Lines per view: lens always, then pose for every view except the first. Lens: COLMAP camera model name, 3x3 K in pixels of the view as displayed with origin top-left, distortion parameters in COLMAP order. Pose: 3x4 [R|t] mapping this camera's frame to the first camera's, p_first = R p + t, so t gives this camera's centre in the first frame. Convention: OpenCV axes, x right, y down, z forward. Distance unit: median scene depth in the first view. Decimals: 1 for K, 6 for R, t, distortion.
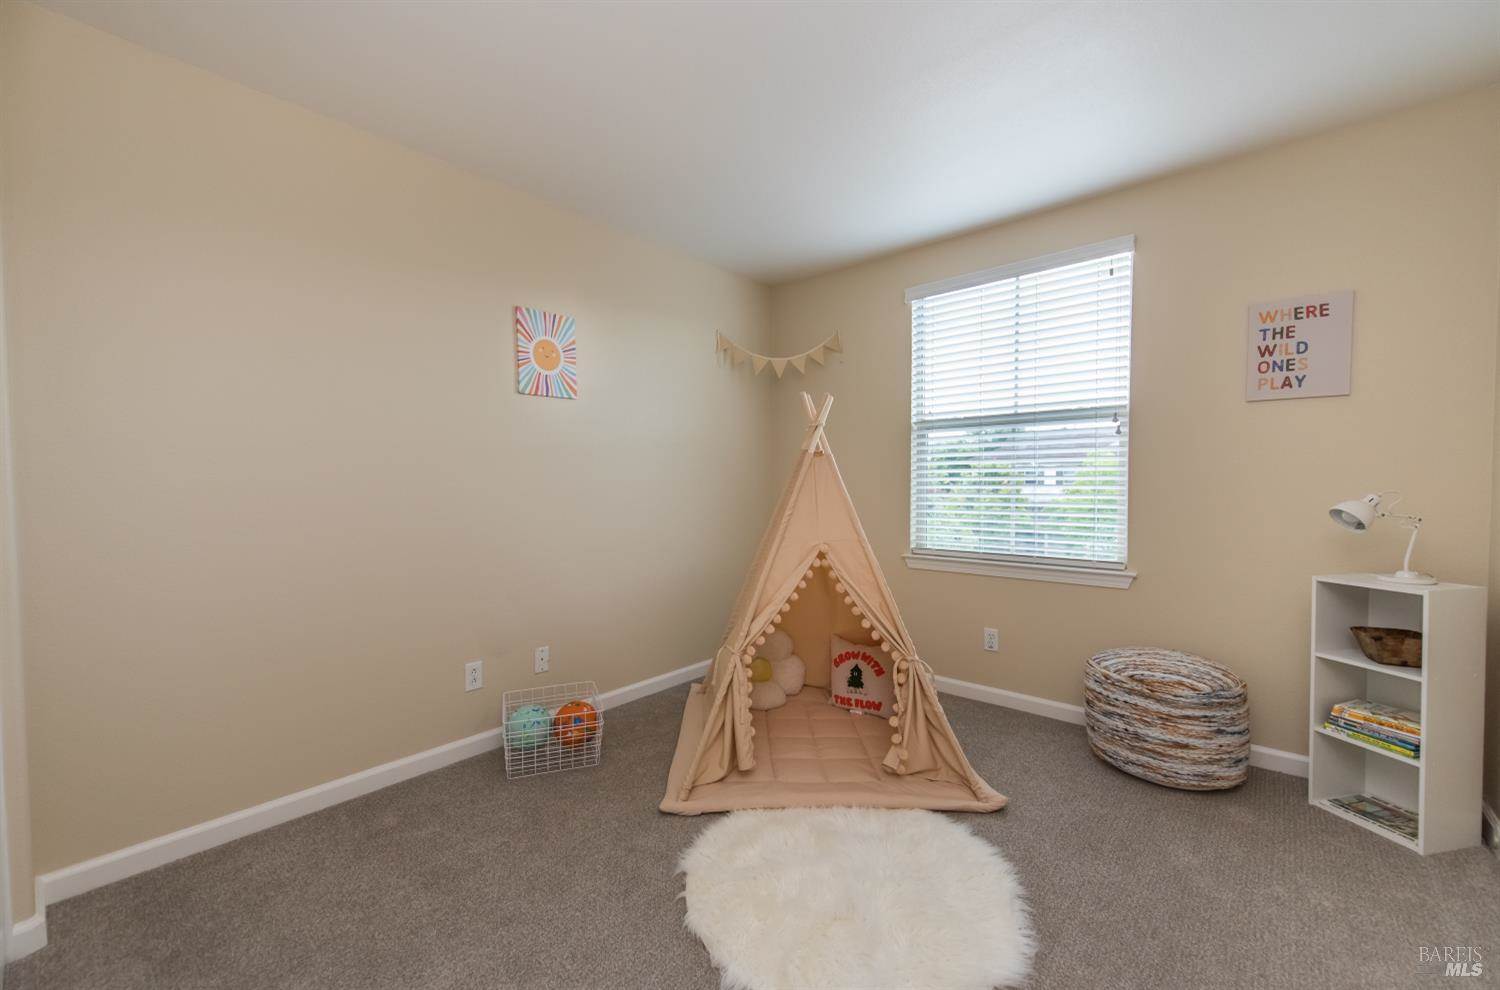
lens RADIAL K [[597.6, 0, 749.9], [0, 597.6, 500.3], [0, 0, 1]] dist [0.000031, -0.001386]
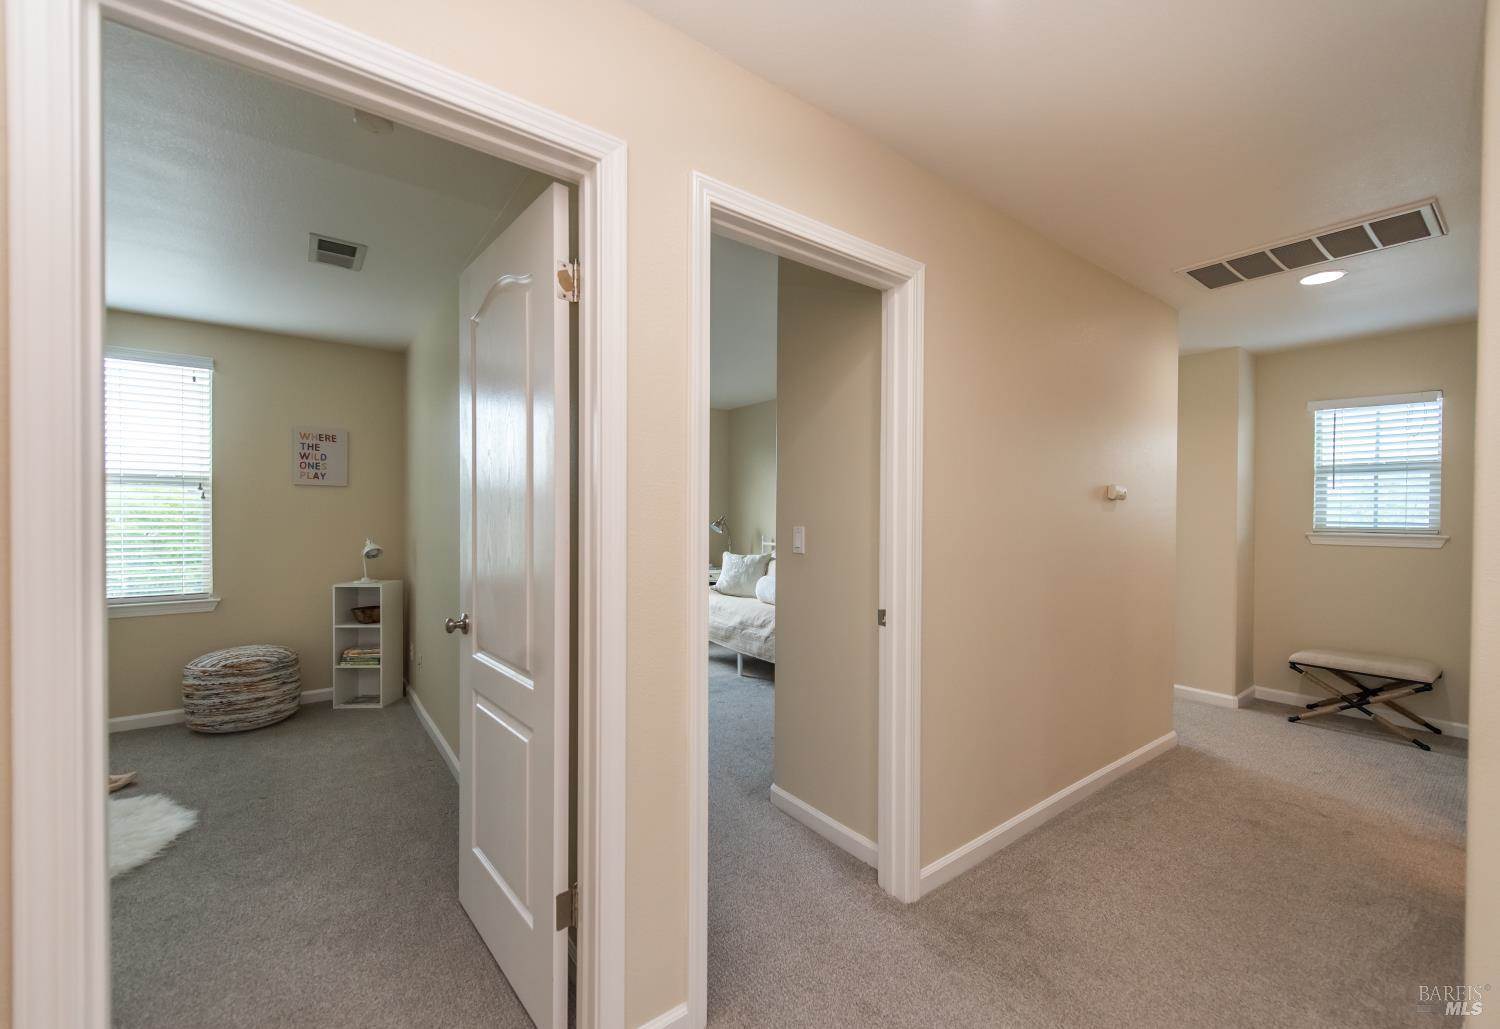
lens RADIAL K [[579.2, 0, 752.2], [0, 579.2, 519.5], [0, 0, 1]] dist [-0.001846, -0.000369]
pose [[0.190012, -0.018405, 0.981609, -0.512727], [0.010220, 0.999807, 0.016768, -0.081011], [-0.981728, 0.006846, 0.190164, -0.563604]]
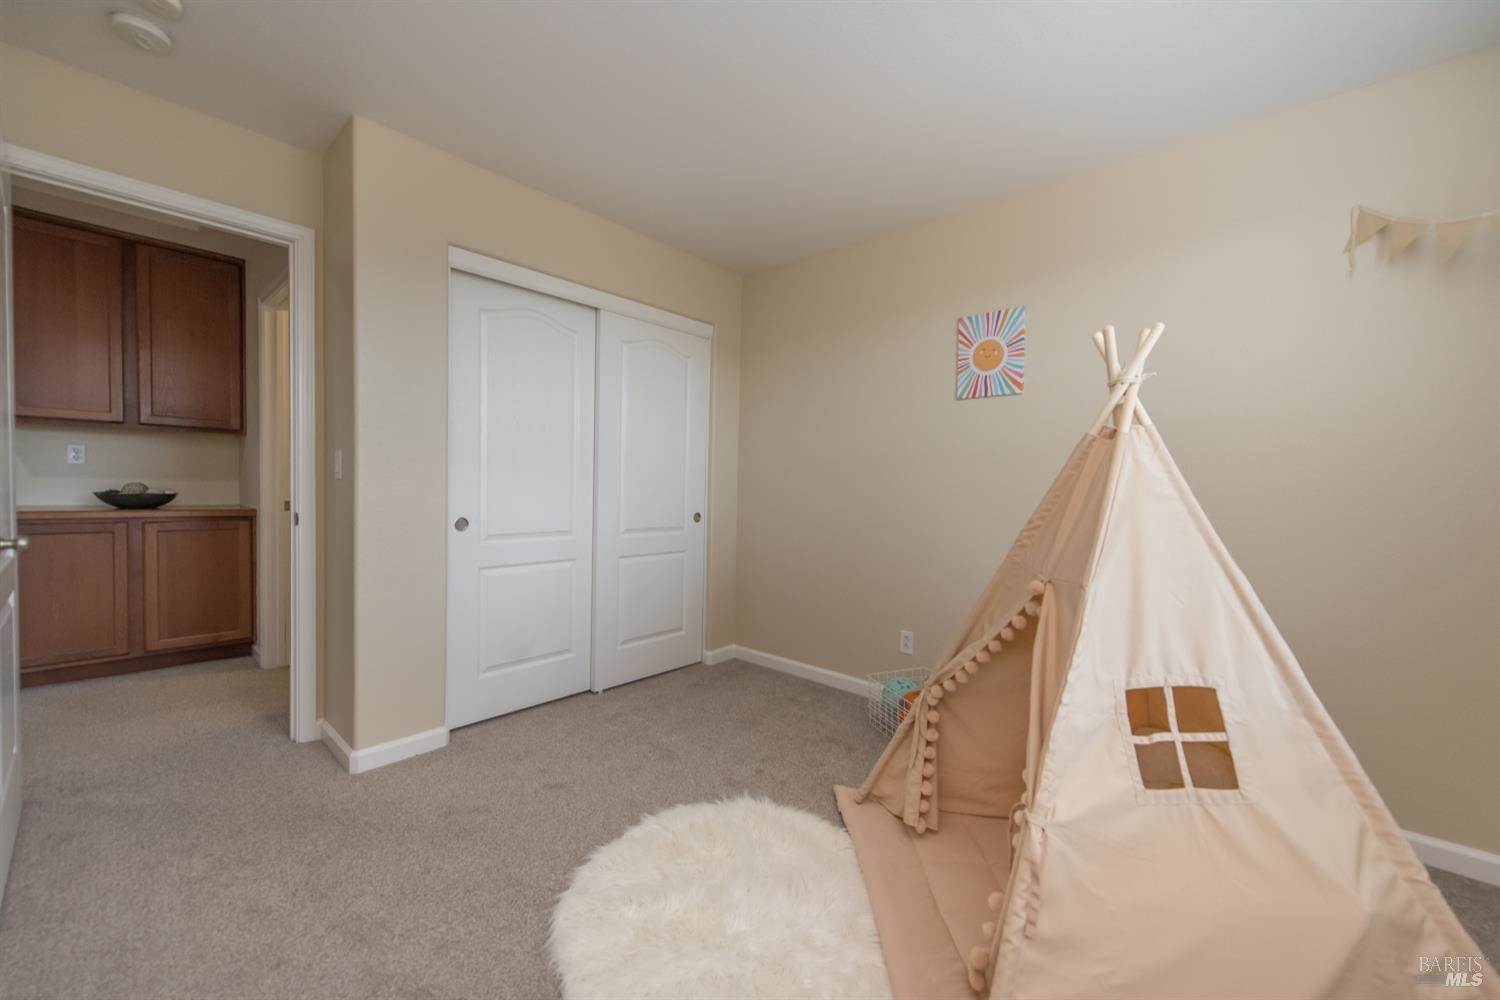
lens RADIAL K [[583.1, 0, 761.9], [0, 583.1, 508.0], [0, 0, 1]] dist [0.002770, 0.000268]
pose [[-0.020021, 0.040070, -0.998996, 1.805161], [-0.051237, 0.997842, 0.041051, -0.026056], [0.998486, 0.052008, -0.017924, 1.813438]]
